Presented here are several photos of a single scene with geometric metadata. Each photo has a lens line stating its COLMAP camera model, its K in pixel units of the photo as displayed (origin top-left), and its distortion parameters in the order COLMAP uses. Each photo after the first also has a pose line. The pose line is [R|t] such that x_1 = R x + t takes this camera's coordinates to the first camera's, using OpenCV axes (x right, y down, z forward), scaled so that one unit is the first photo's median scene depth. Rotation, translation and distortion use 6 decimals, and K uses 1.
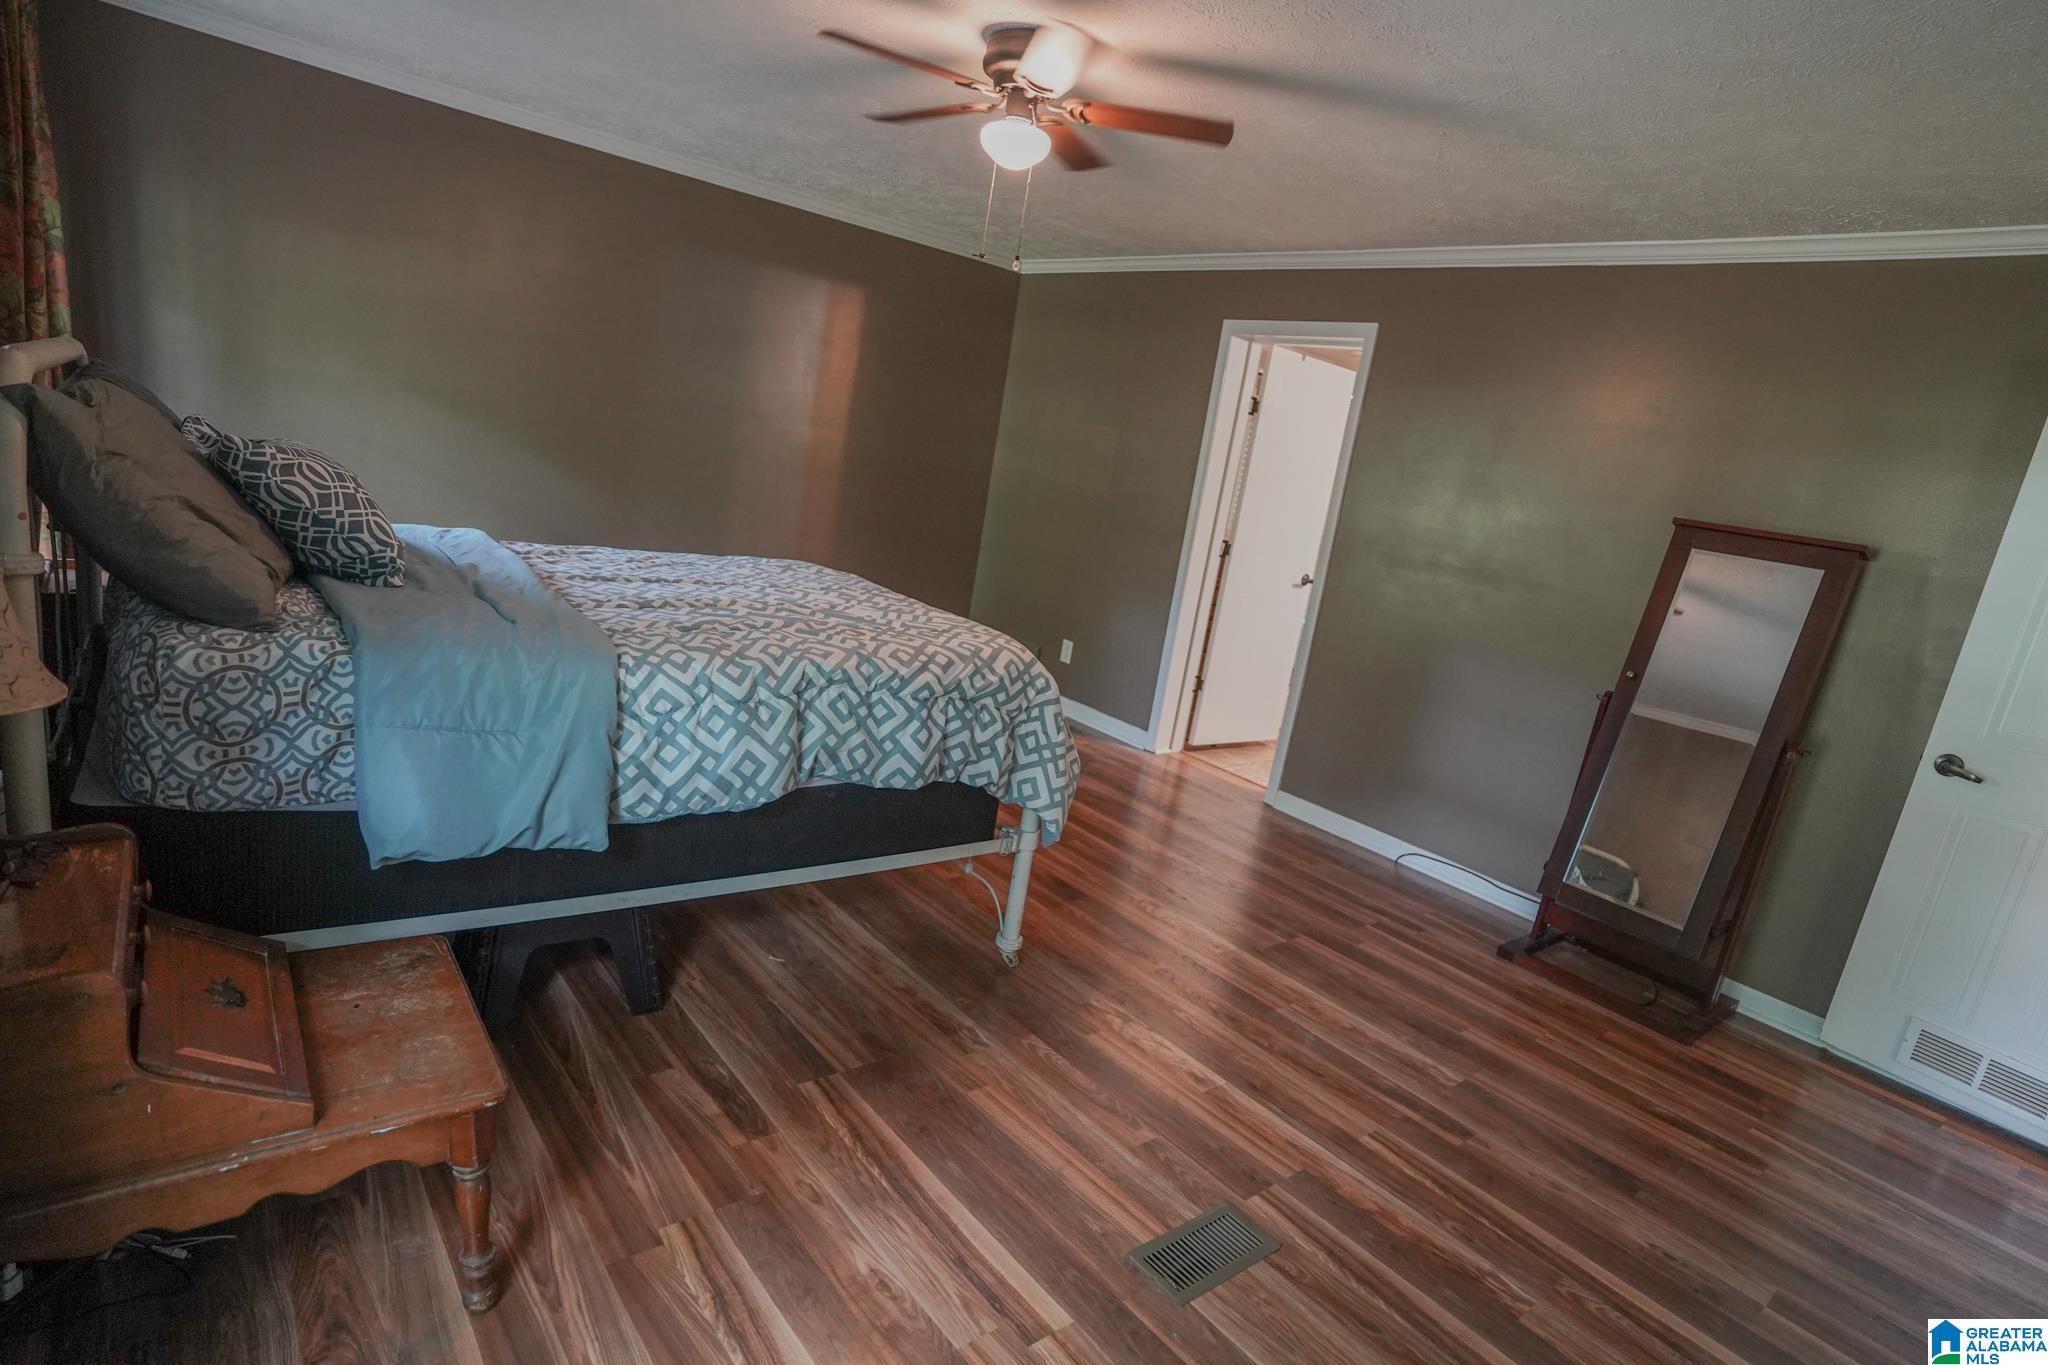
lens RADIAL K [[1056.2, 0, 1027.6], [0, 1056.2, 686.2], [0, 0, 1]] dist [-0.064931, 0.038777]
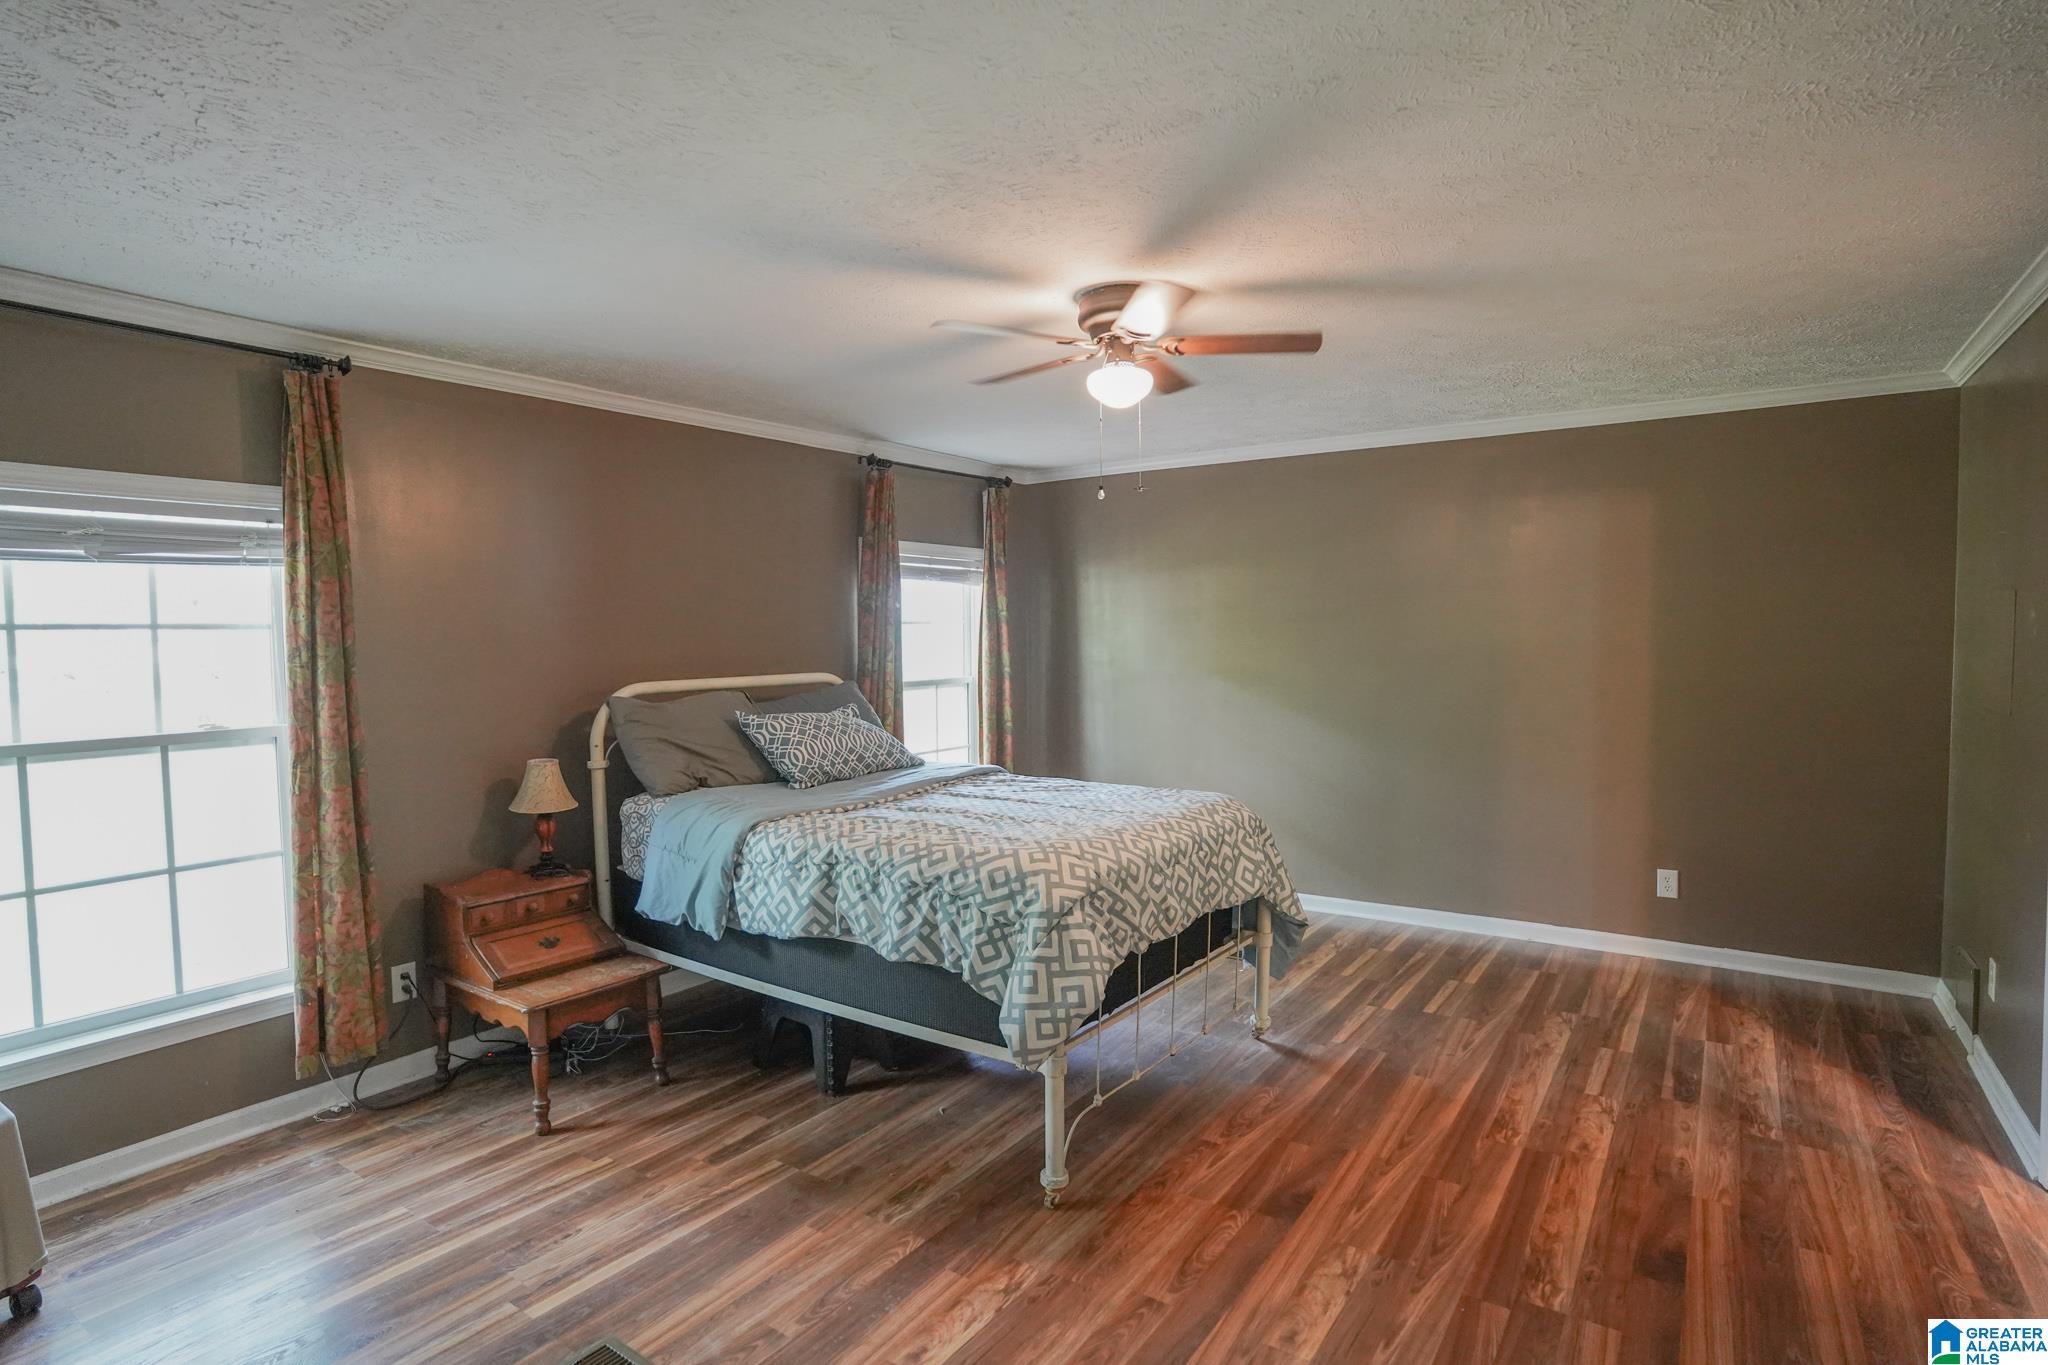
lens RADIAL K [[1056.2, 0, 1027.6], [0, 1056.2, 686.2], [0, 0, 1]] dist [-0.064931, 0.038777]
pose [[0.273835, -0.110383, -0.955421, 1.241777], [-0.167911, 0.972649, -0.160499, -0.044972], [0.947006, 0.204376, 0.247811, 0.893236]]
